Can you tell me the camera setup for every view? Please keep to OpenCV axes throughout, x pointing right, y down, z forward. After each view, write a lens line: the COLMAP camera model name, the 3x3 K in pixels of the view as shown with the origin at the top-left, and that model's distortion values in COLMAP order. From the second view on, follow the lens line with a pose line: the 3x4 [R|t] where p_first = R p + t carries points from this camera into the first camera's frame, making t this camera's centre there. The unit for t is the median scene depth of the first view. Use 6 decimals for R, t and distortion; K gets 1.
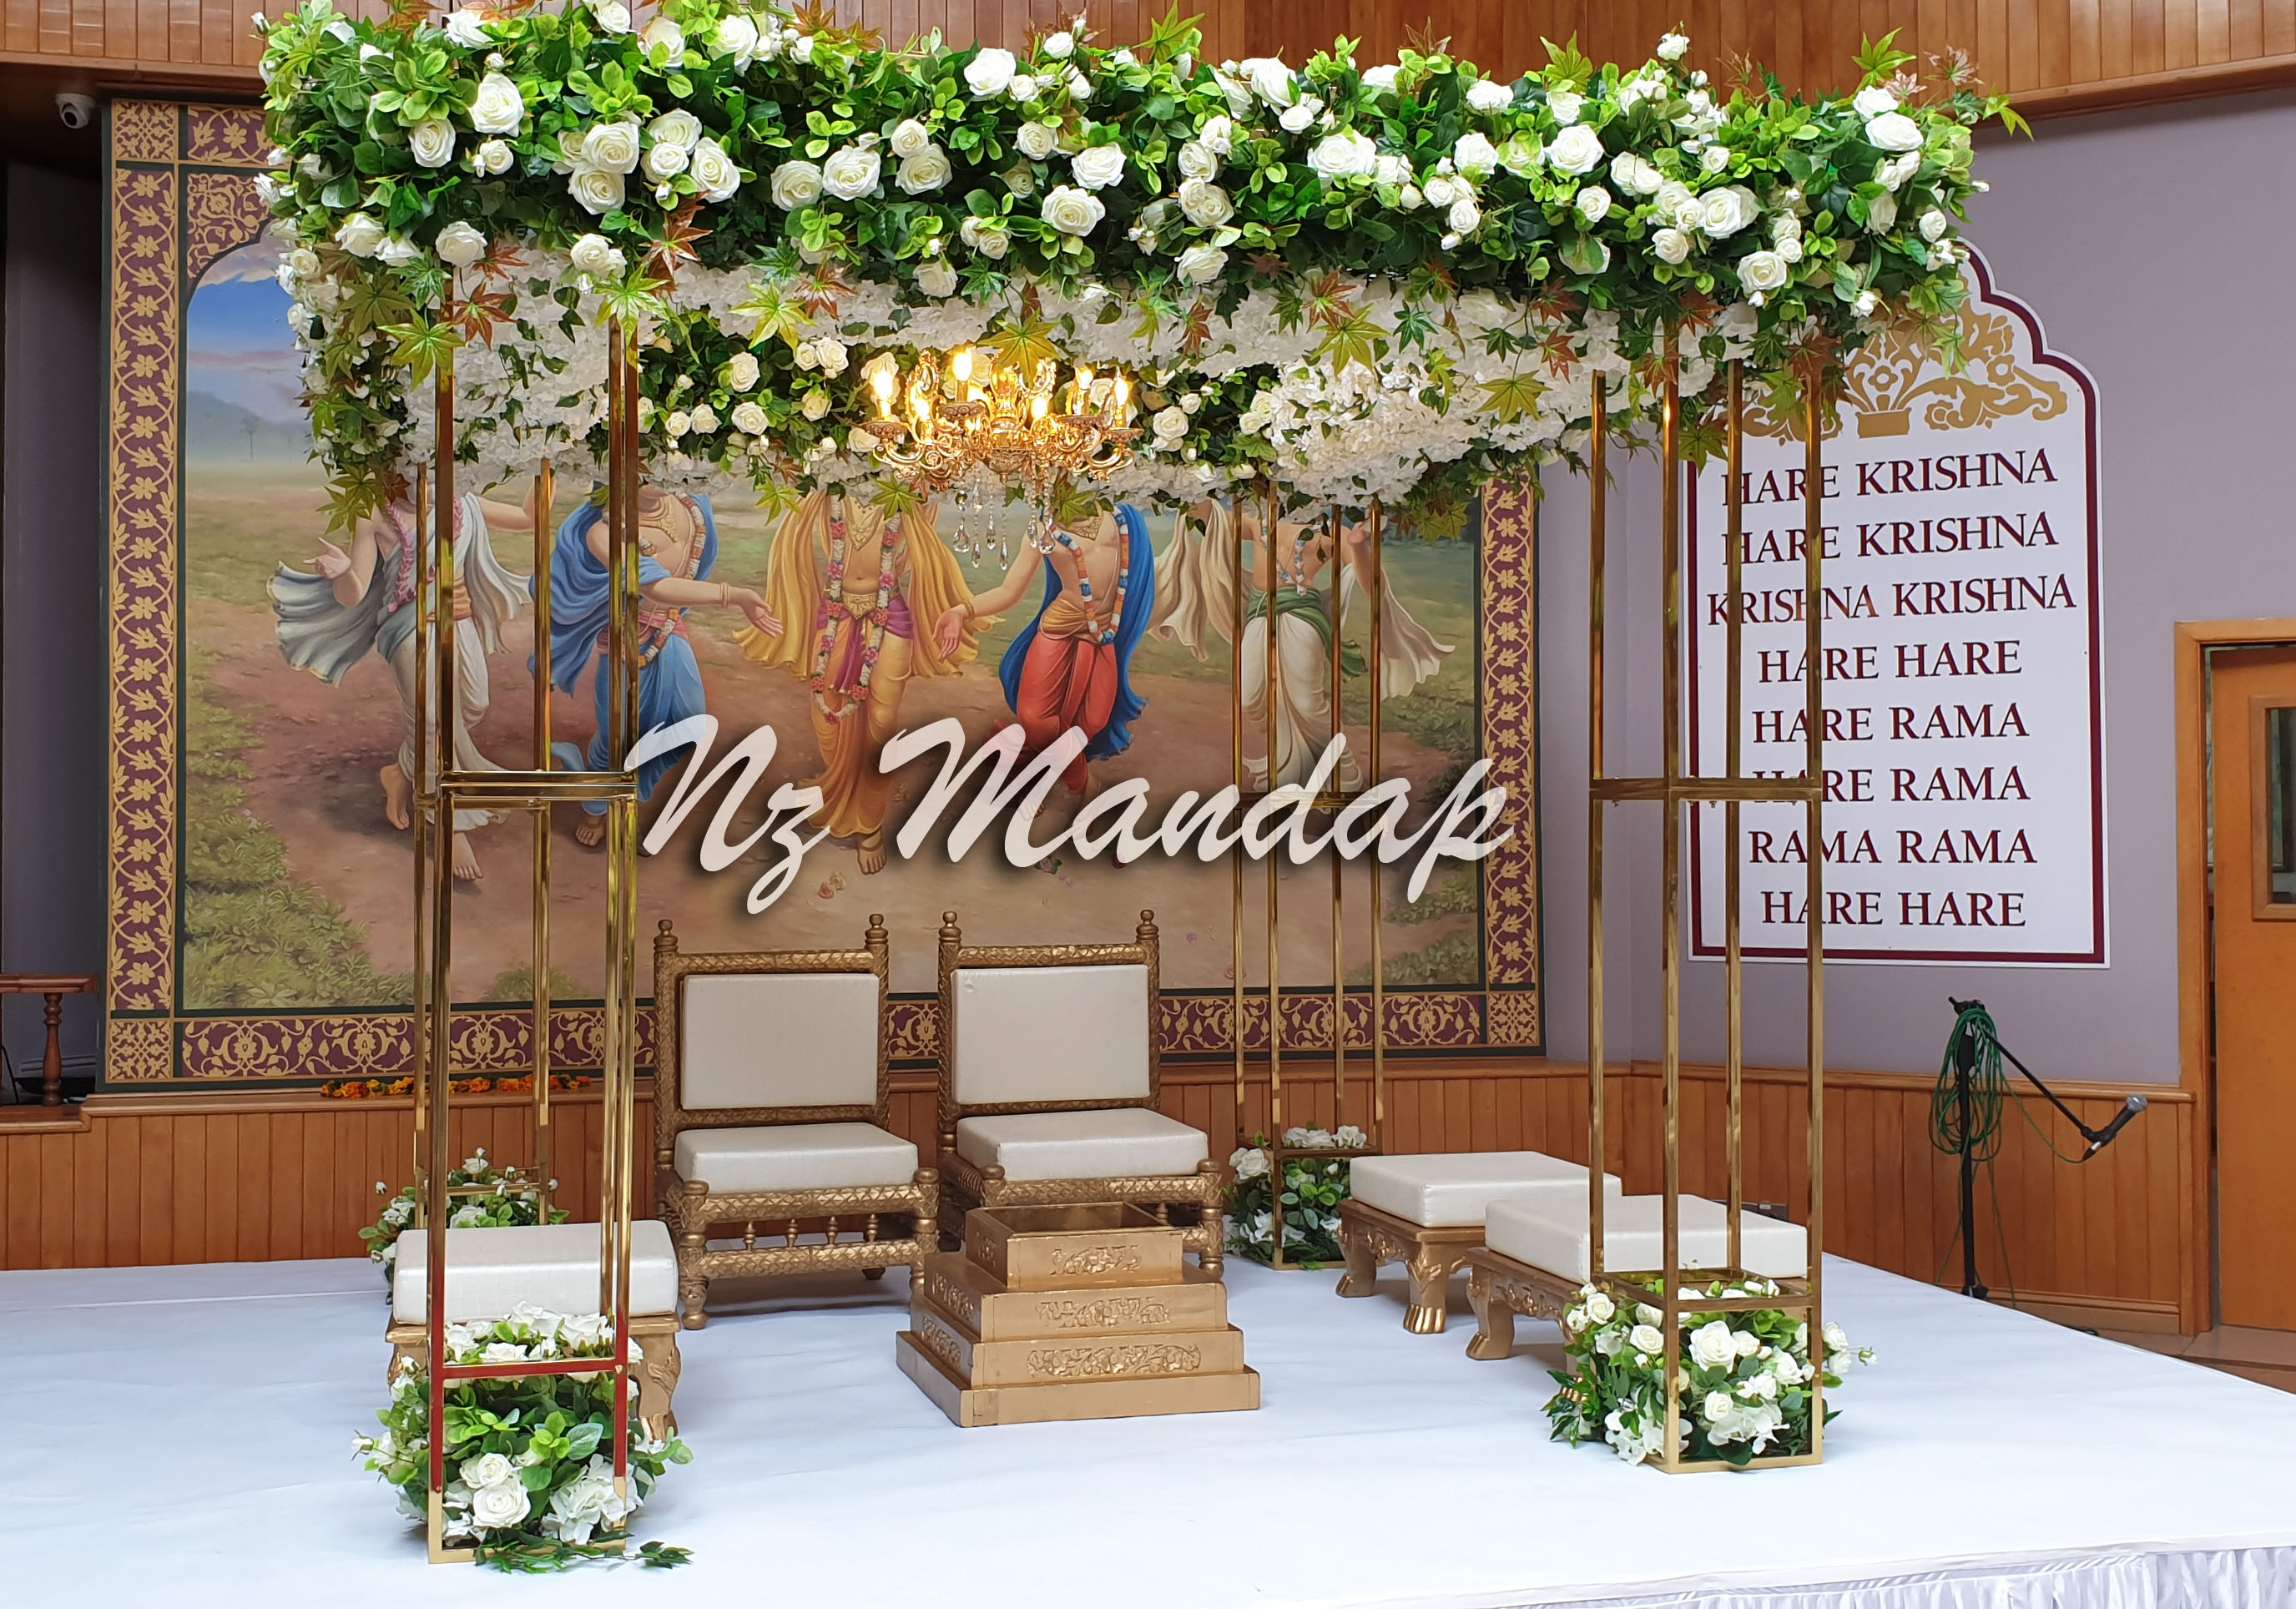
lens RADIAL K [[2656.8, 0, 1081.7], [0, 2656.8, 759.6], [0, 0, 1]] dist [0.262848, -0.989390]
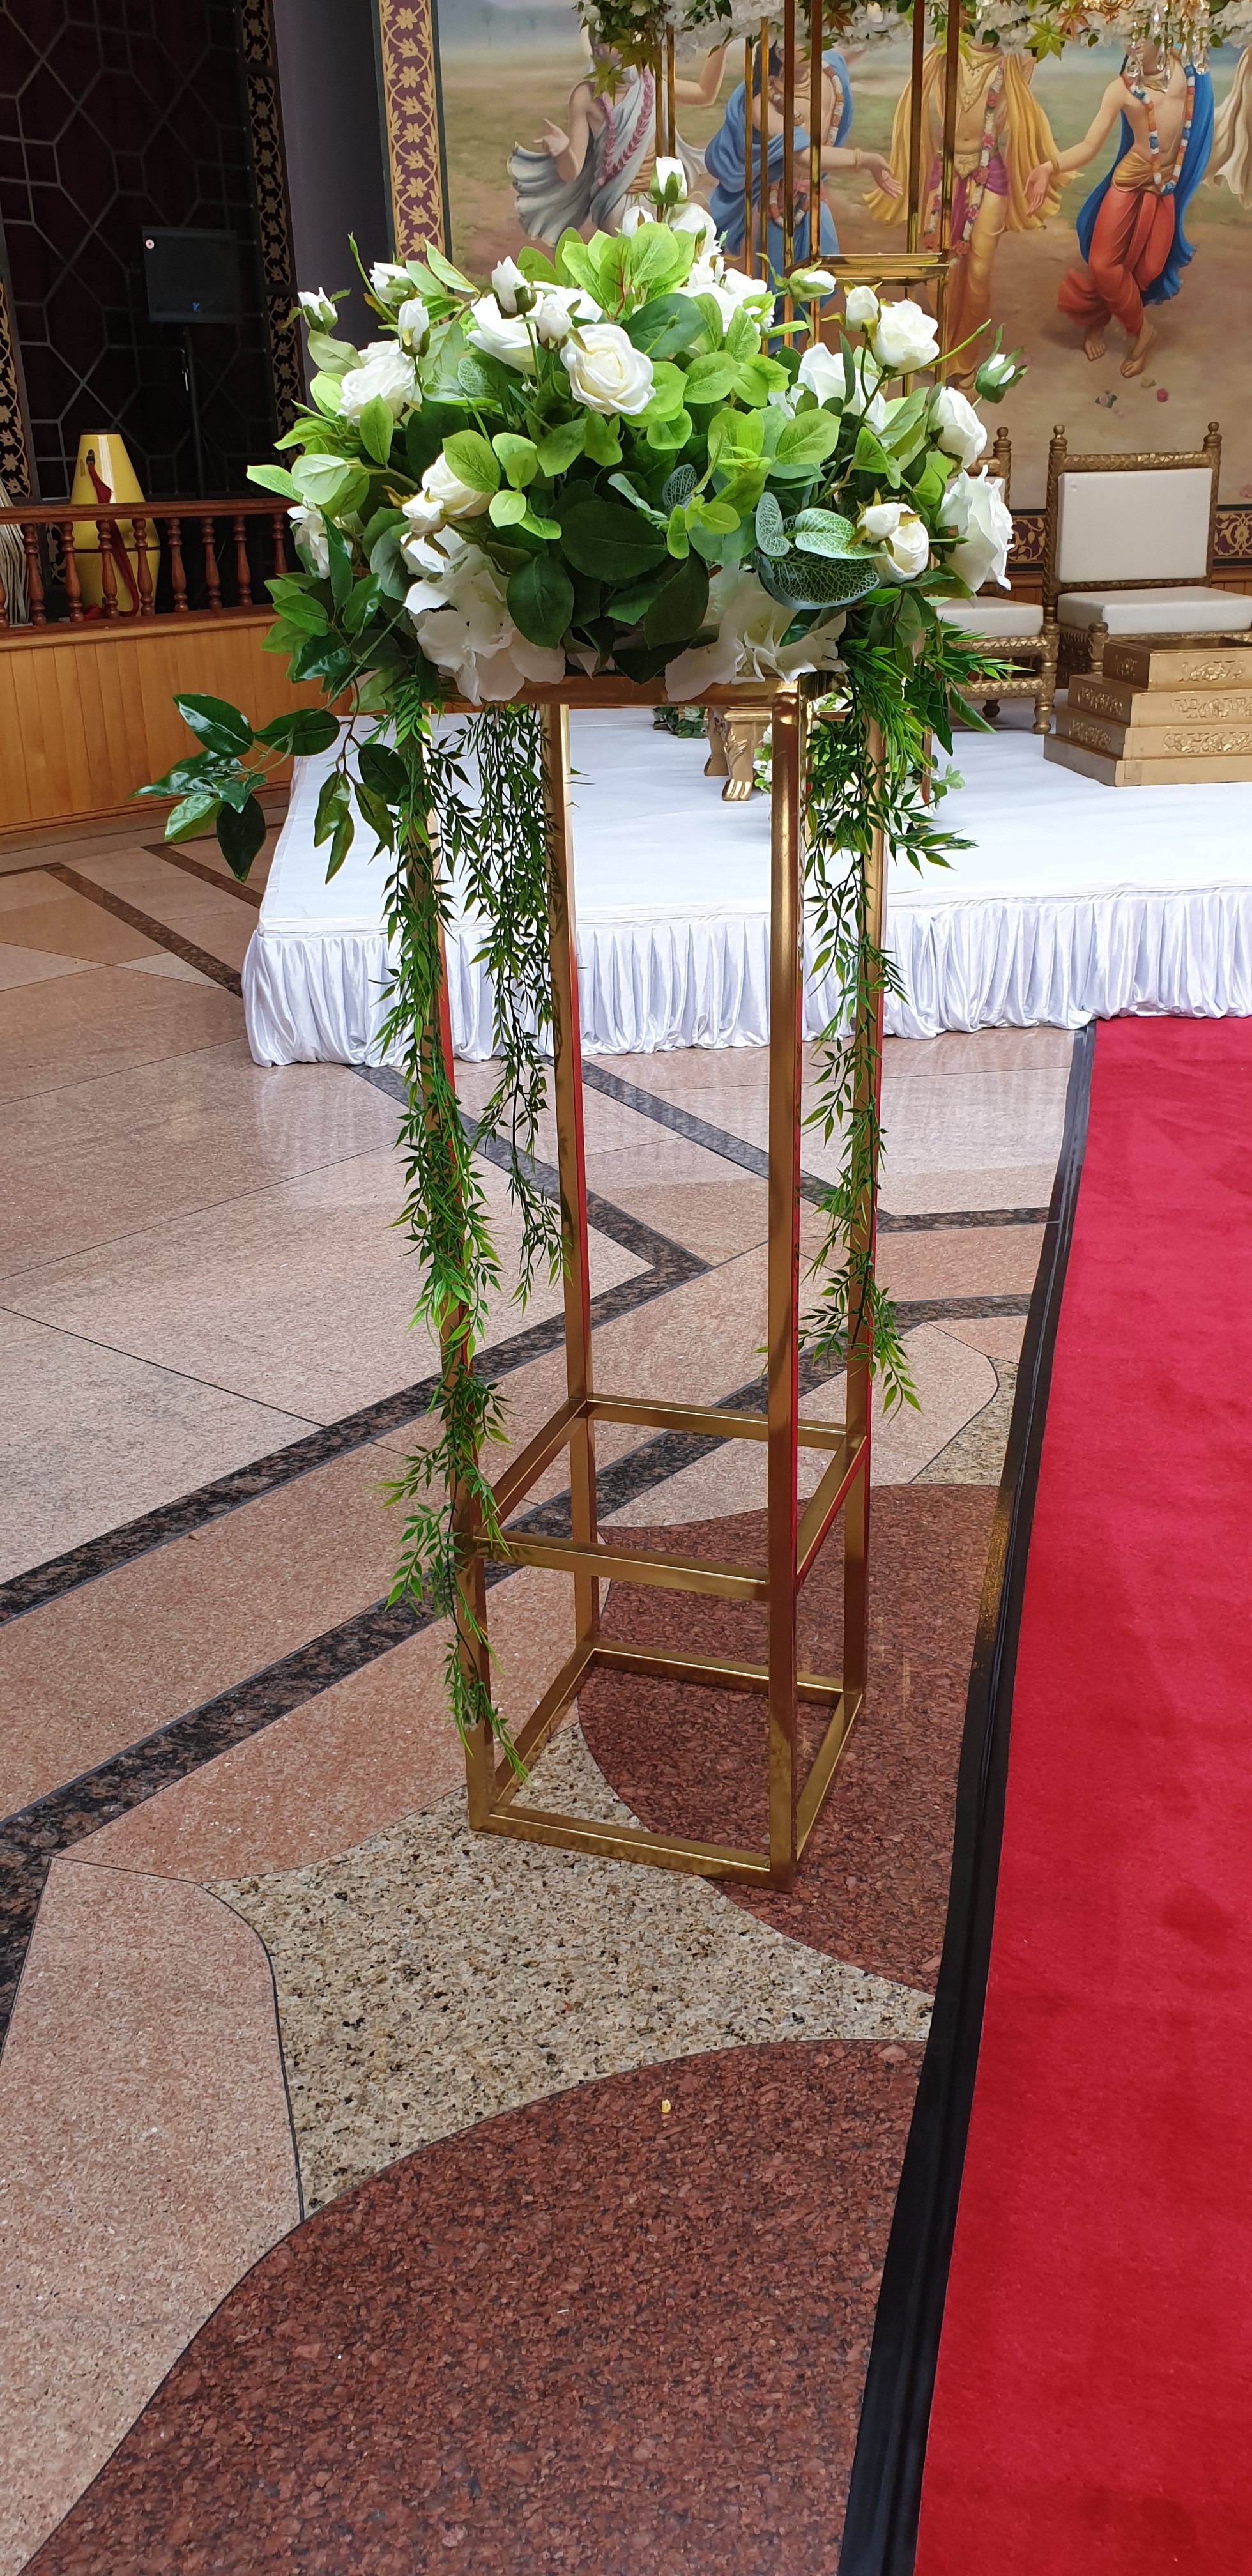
lens RADIAL K [[2037.6, 0, 629.6], [0, 2037.6, 1324.1], [0, 0, 1]] dist [0.031445, 0.000983]
pose [[0.990749, 0.033665, -0.131464, -0.101040], [0.023025, 0.912995, 0.407320, 0.041187], [0.133738, -0.406579, 0.903774, -0.090409]]
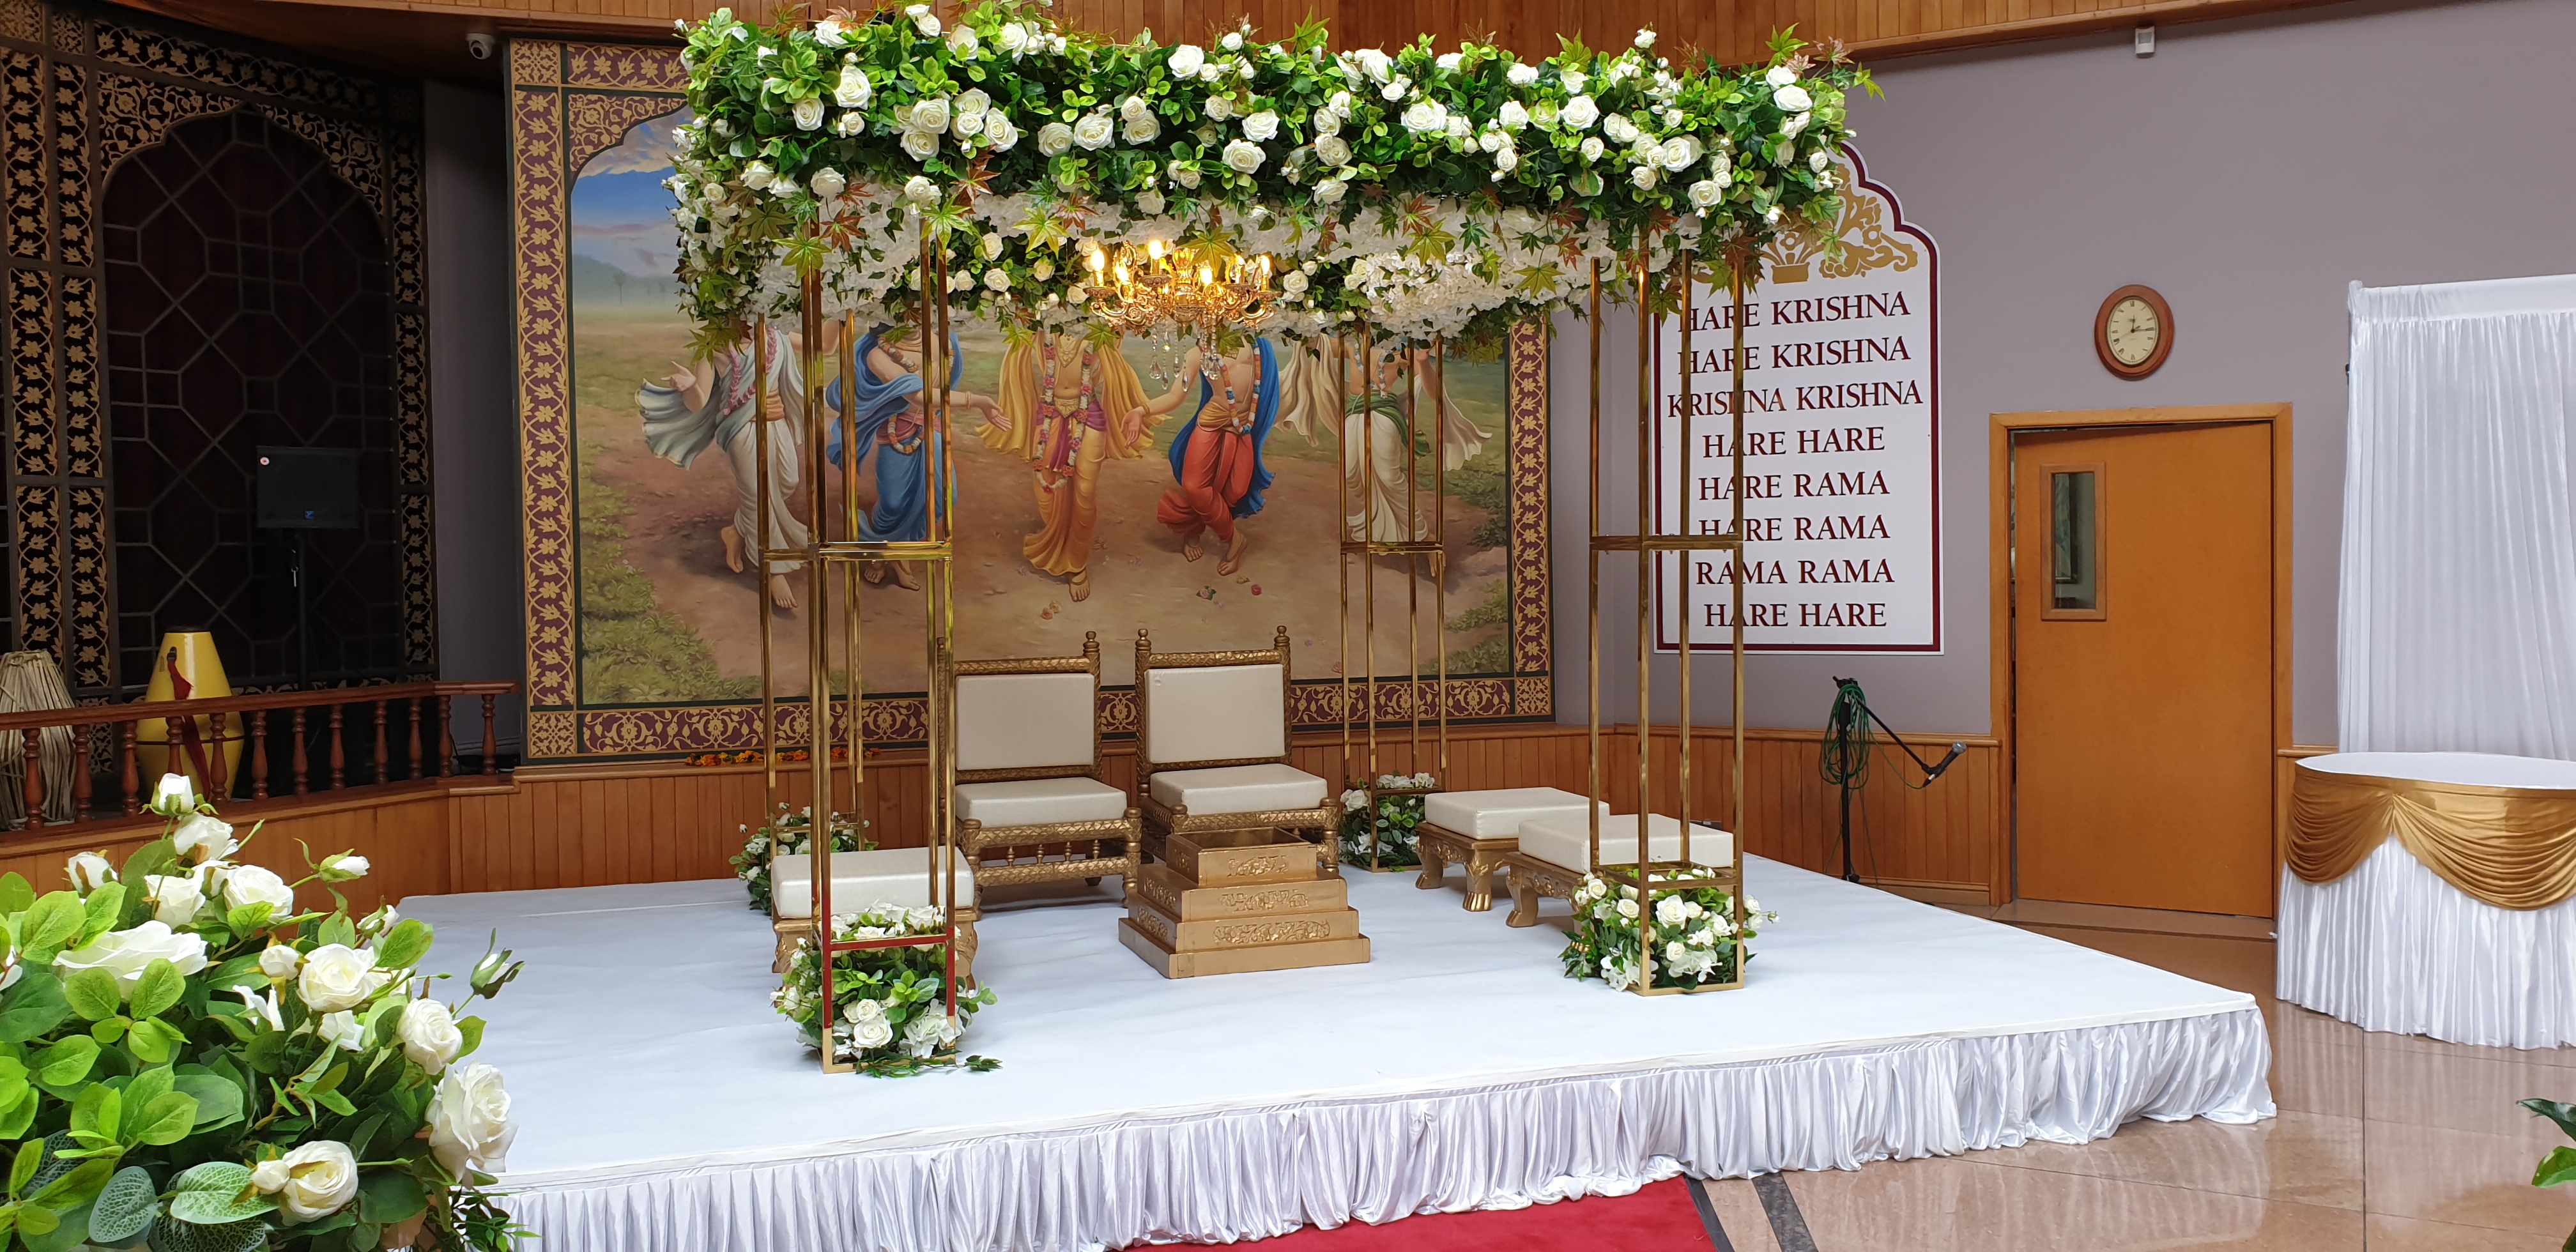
lens RADIAL K [[2036.9, 0, 1320.5], [0, 2036.9, 600.0], [0, 0, 1]] dist [0.222707, -0.672243]
pose [[0.998062, -0.012571, 0.060939, -0.019283], [0.009580, 0.998746, 0.049137, -0.009706], [-0.061480, -0.048458, 0.996931, -0.080765]]
